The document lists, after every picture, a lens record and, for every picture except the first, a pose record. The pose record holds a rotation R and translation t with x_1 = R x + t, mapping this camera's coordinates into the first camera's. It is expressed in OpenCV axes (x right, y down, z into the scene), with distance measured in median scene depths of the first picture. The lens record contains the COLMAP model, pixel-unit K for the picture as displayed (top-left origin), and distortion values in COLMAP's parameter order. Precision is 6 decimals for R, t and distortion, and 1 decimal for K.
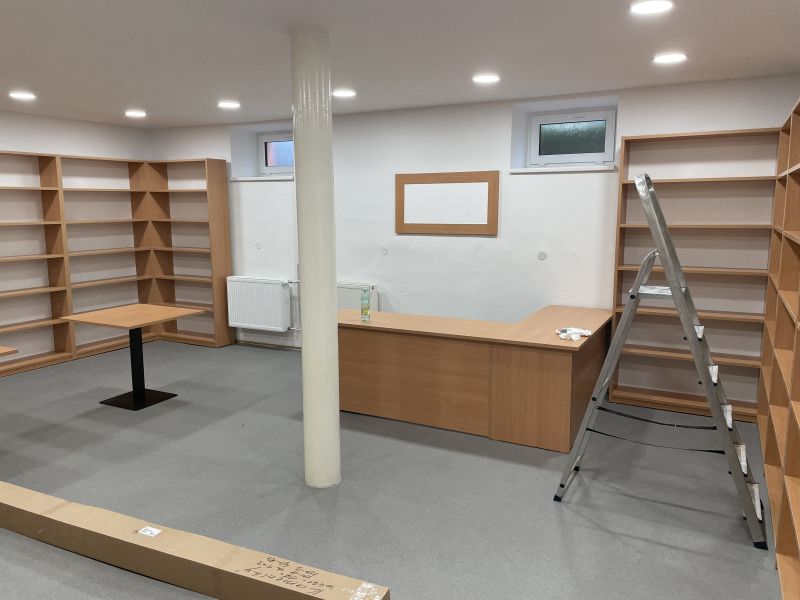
lens RADIAL K [[609.0, 0, 400.0], [0, 609.0, 300.0], [0, 0, 1]] dist [0.101007, -0.130648]
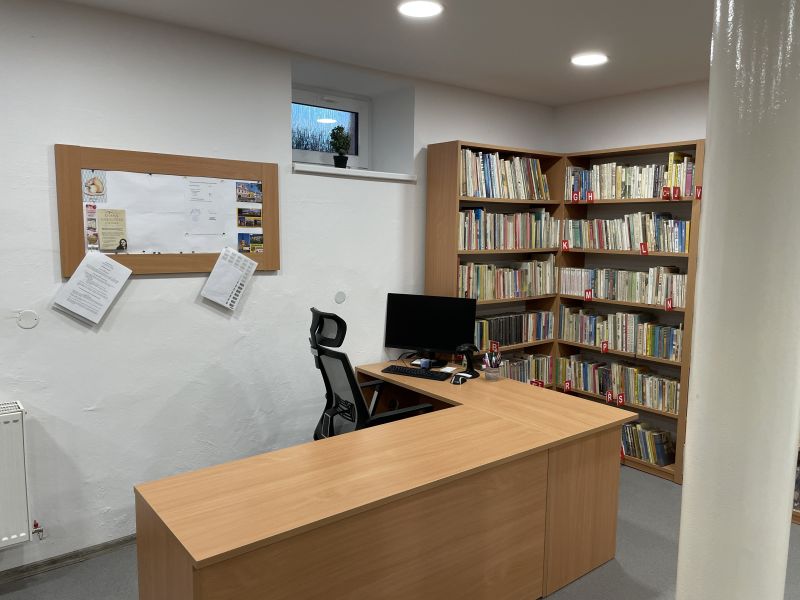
lens RADIAL K [[609.0, 0, 400.0], [0, 609.0, 300.0], [0, 0, 1]] dist [0.101007, -0.130648]
pose [[0.401650, -0.099705, 0.910350, -0.322917], [0.125207, 0.990700, 0.053264, -0.088699], [-0.907194, 0.092588, 0.410398, 0.606682]]
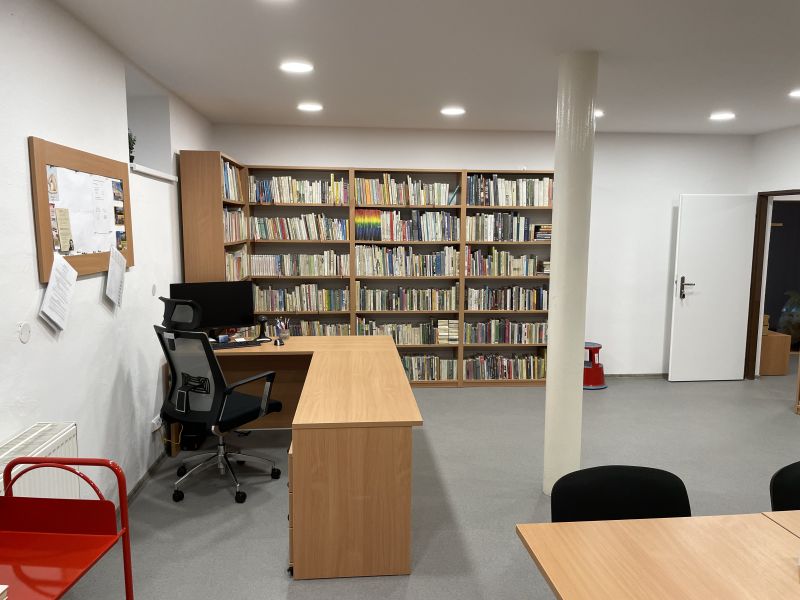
lens RADIAL K [[599.3, 0, 411.6], [0, 599.3, 309.4], [0, 0, 1]] dist [0.091611, -0.136099]
pose [[-0.548737, -0.112324, 0.828414, -0.482255], [0.125725, 0.968574, 0.214608, -0.151116], [-0.826487, 0.221916, -0.517371, 1.026808]]
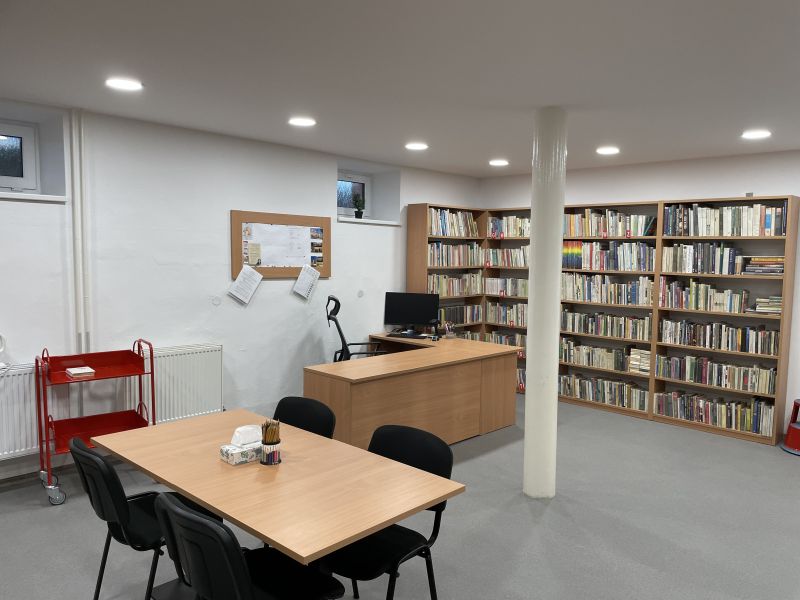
lens RADIAL K [[599.3, 0, 411.6], [0, 599.3, 309.4], [0, 0, 1]] dist [0.091611, -0.136099]
pose [[0.273218, -0.081539, 0.958490, -0.754043], [0.129663, 0.990429, 0.047296, -0.076987], [-0.953173, 0.111359, 0.281176, 0.543018]]
